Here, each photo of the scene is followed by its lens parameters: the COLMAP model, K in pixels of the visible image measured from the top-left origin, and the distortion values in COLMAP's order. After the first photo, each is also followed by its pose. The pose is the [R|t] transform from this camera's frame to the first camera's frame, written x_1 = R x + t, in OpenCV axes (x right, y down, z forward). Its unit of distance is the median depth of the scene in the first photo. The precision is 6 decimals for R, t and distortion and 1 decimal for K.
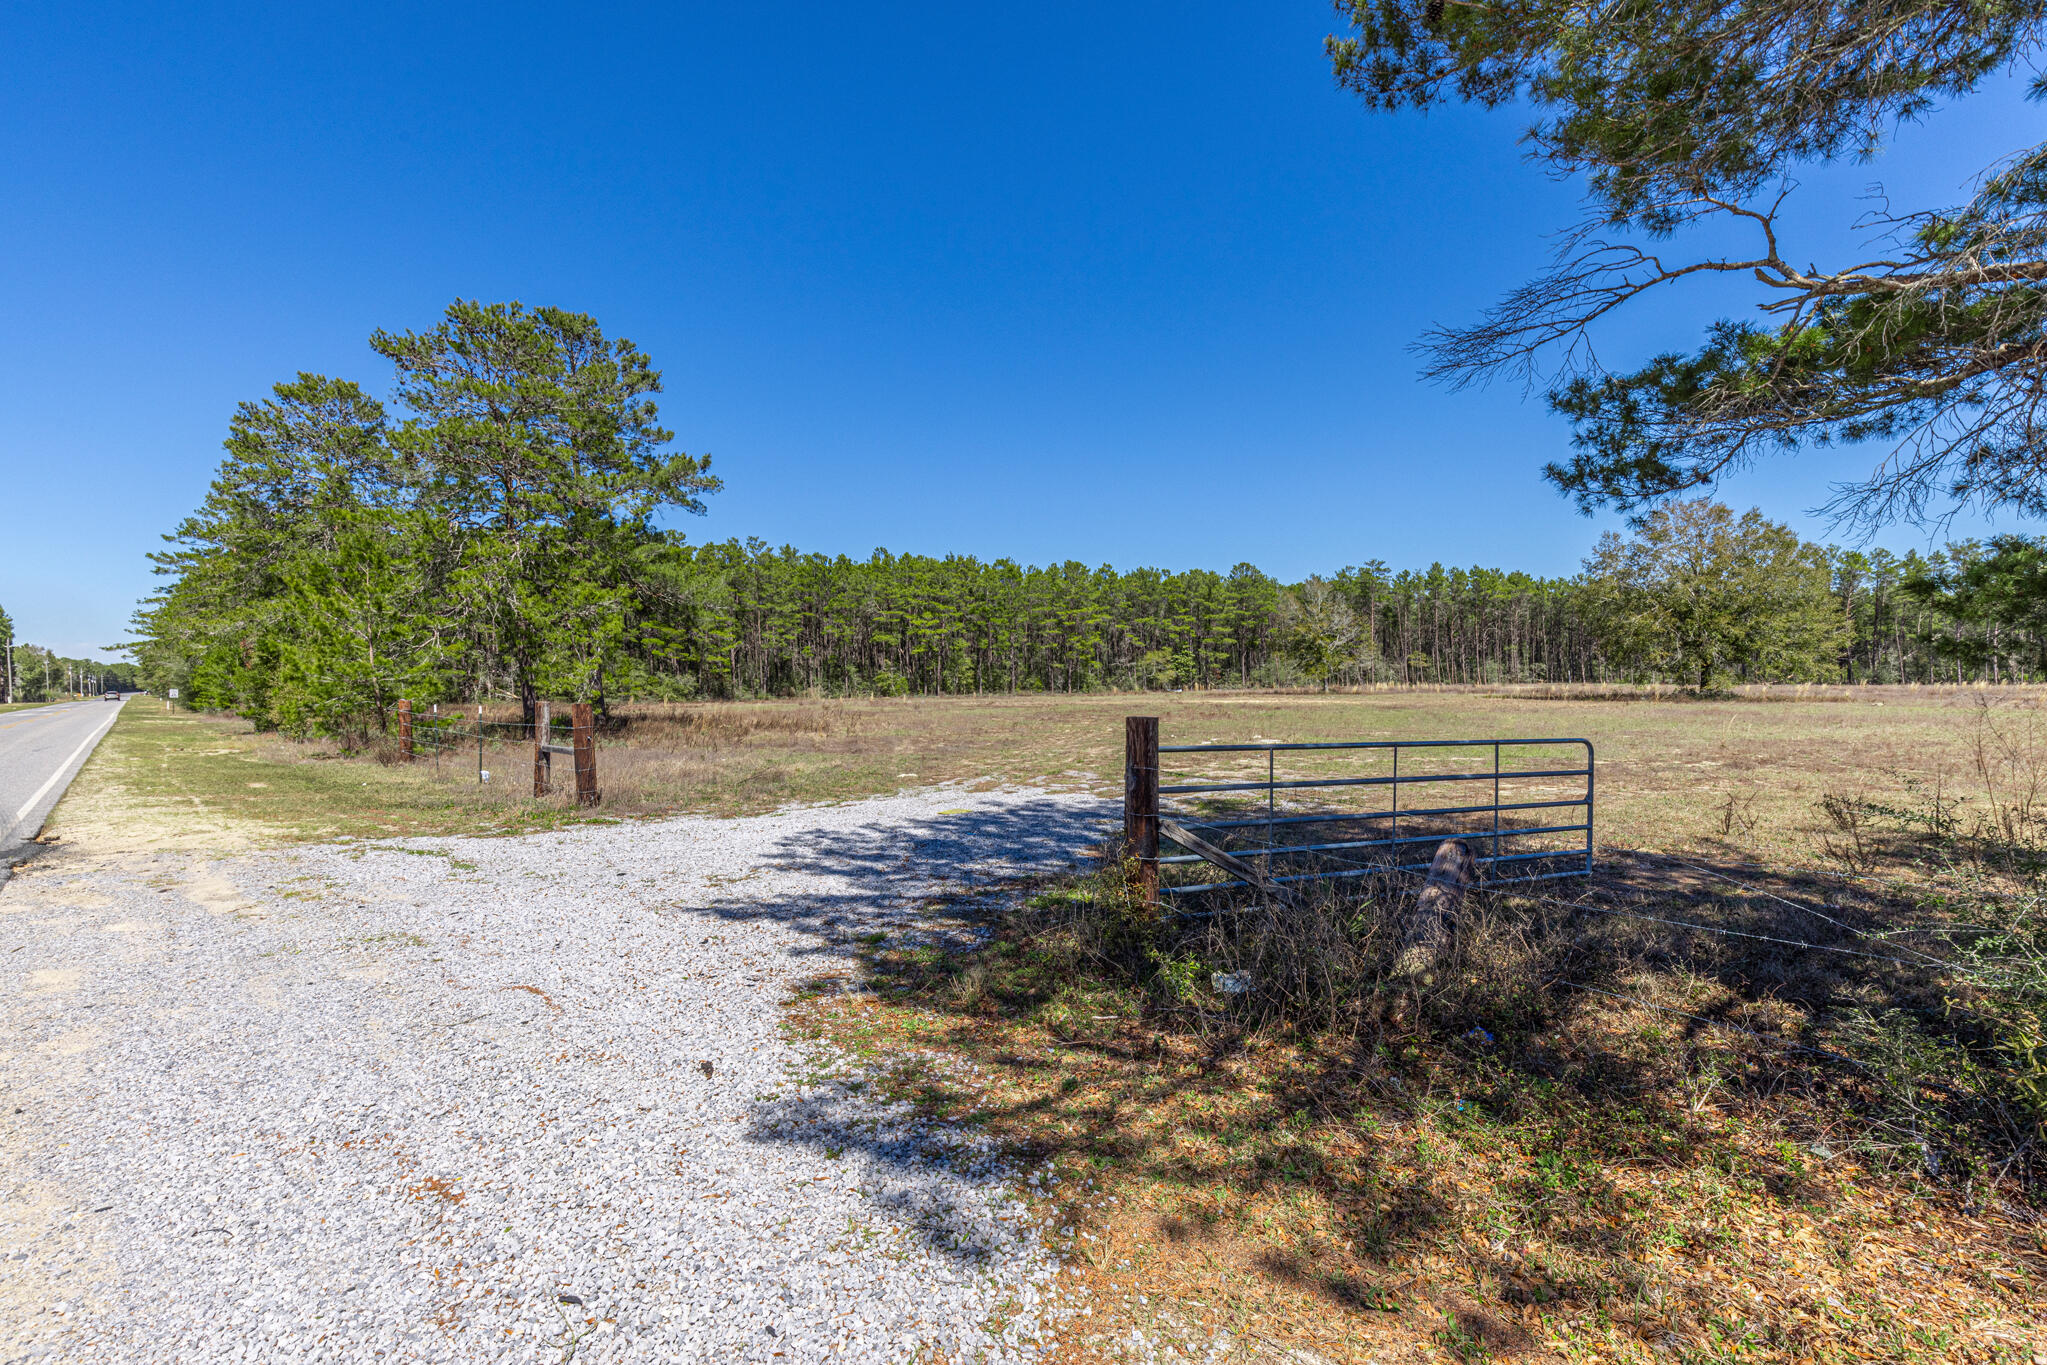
lens RADIAL K [[918.1, 0, 1037.6], [0, 918.1, 680.7], [0, 0, 1]] dist [0.010580, -0.001451]
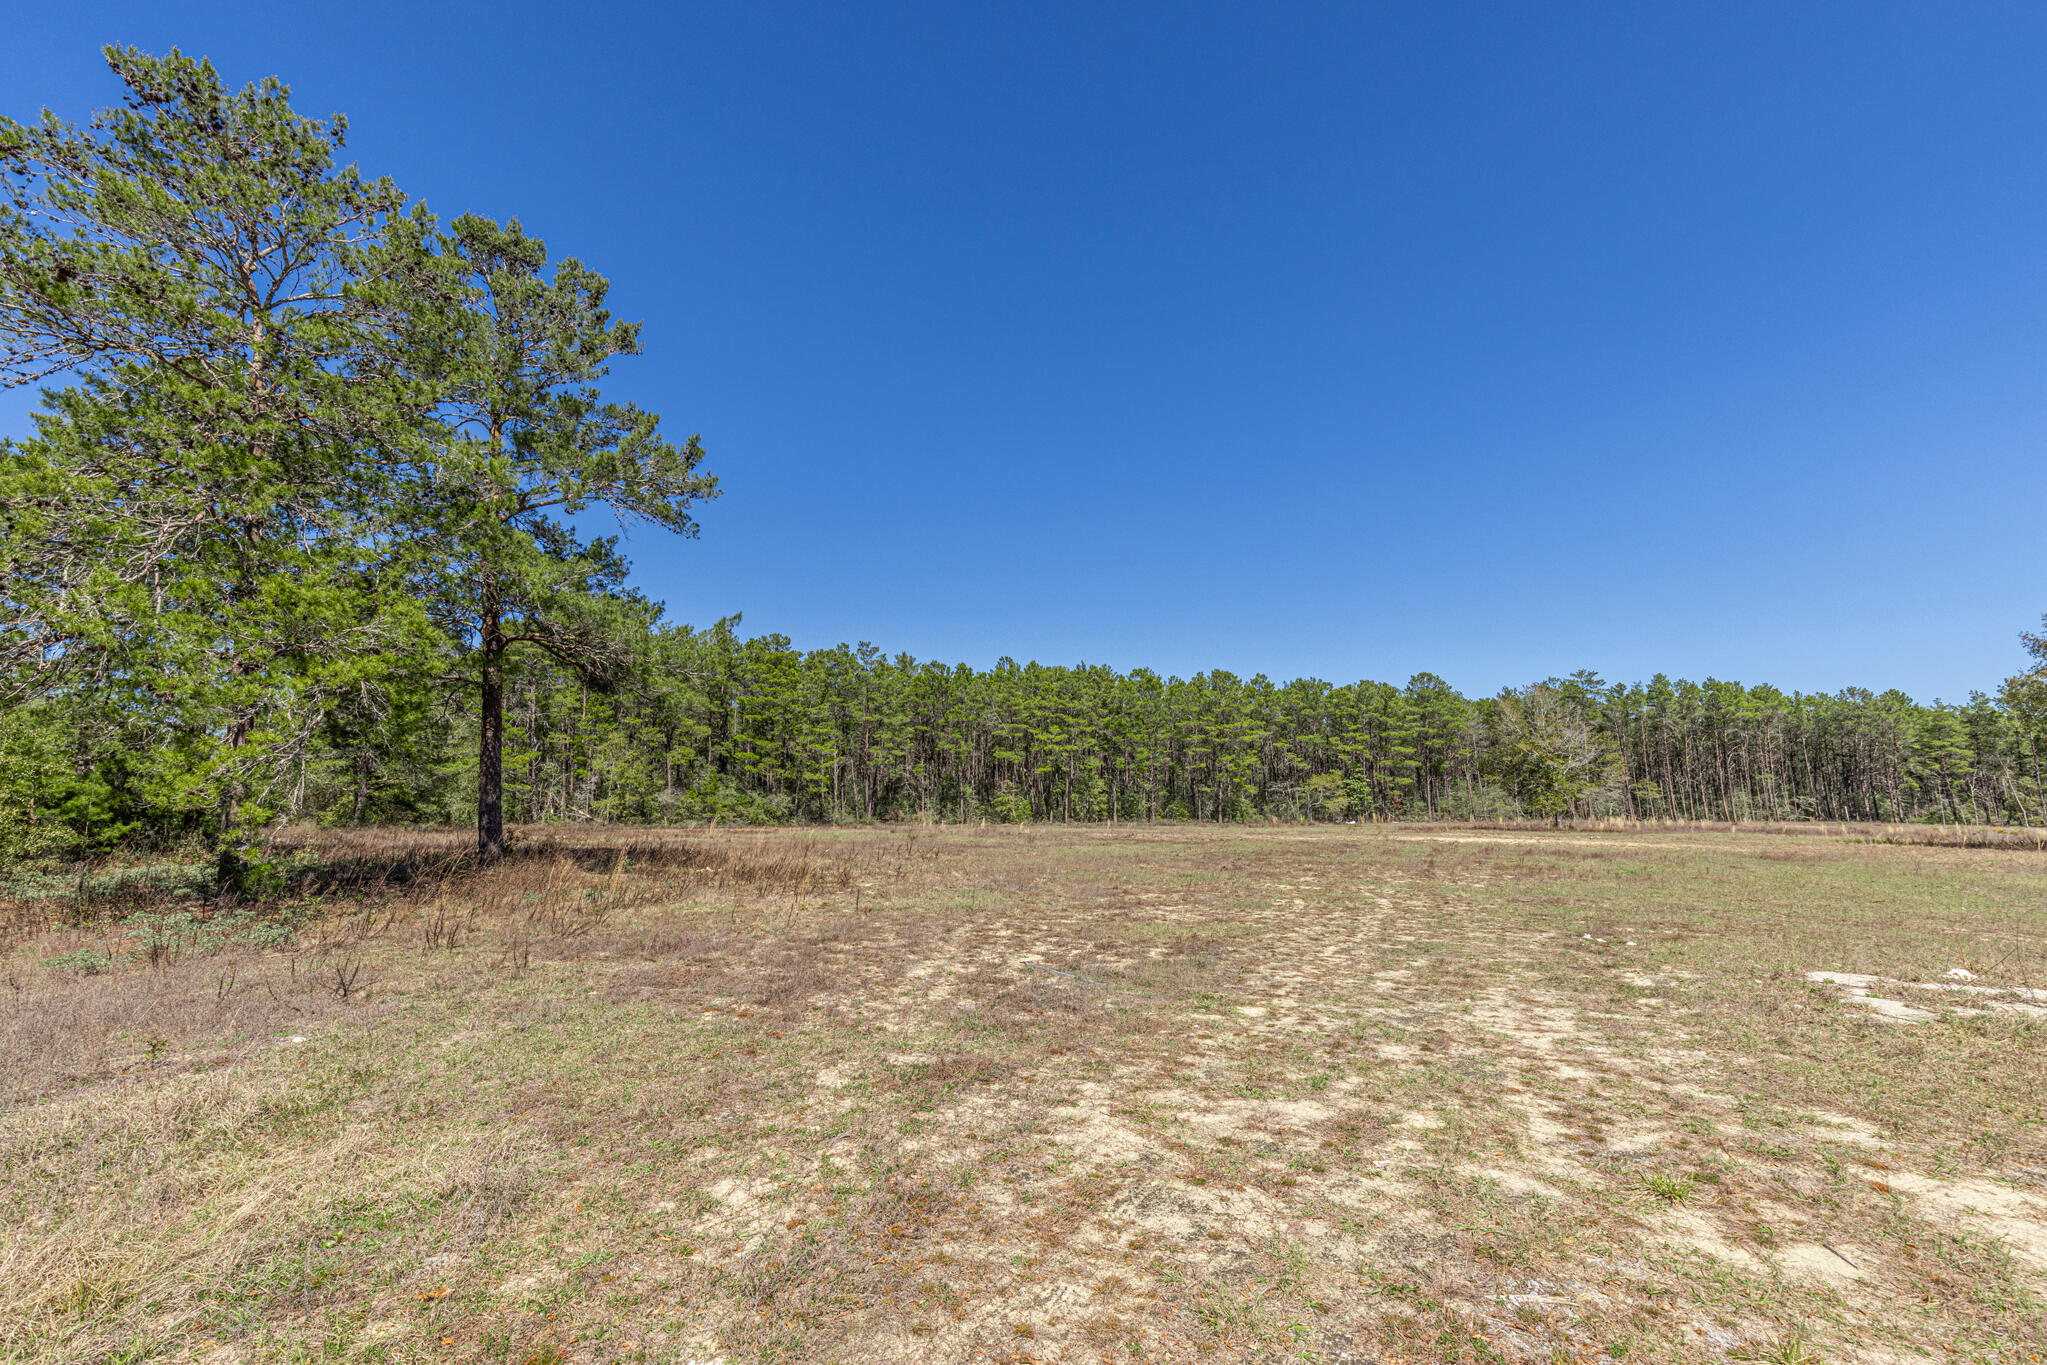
lens RADIAL K [[918.1, 0, 1037.6], [0, 918.1, 680.7], [0, 0, 1]] dist [0.010580, -0.001451]
pose [[0.989554, -0.004169, -0.144105, -0.009477], [-0.015536, 0.990677, -0.135346, 0.000940], [0.143326, 0.136170, 0.980263, 0.127988]]
